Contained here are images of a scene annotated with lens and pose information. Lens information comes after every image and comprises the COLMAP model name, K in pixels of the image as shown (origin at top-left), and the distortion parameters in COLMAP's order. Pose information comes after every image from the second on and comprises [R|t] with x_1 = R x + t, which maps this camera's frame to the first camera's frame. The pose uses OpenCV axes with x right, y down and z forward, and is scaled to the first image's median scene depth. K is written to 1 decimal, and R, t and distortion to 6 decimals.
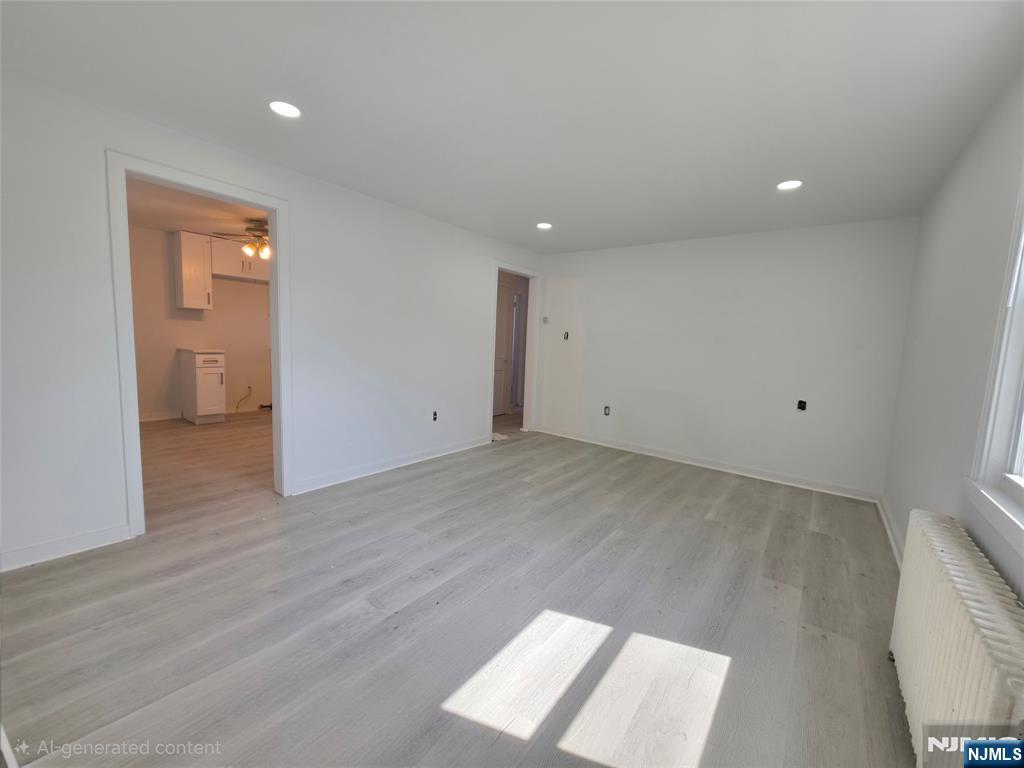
lens RADIAL K [[411.6, 0, 512.0], [0, 411.6, 384.0], [0, 0, 1]] dist [-0.000375, -0.000077]
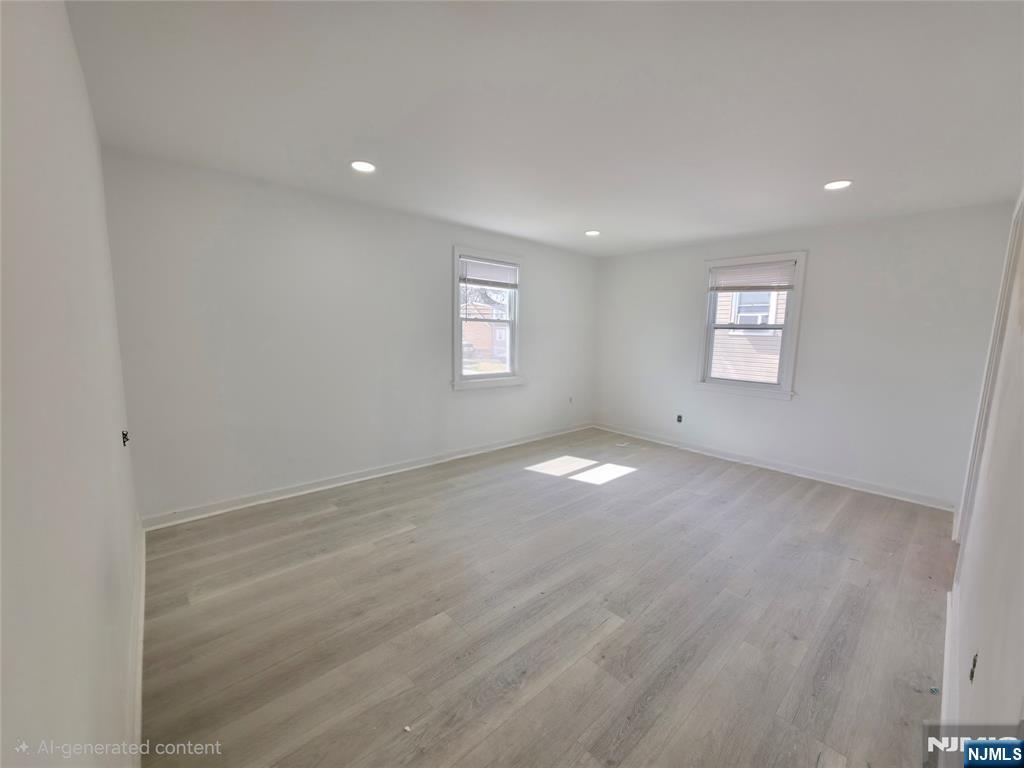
lens RADIAL K [[407.3, 0, 513.7], [0, 407.3, 382.4], [0, 0, 1]] dist [0.000929, 0.000034]
pose [[-0.981540, -0.090533, 0.168472, 0.126060], [-0.048449, 0.969835, 0.238899, -0.222115], [-0.185019, 0.226327, -0.956318, 1.758201]]
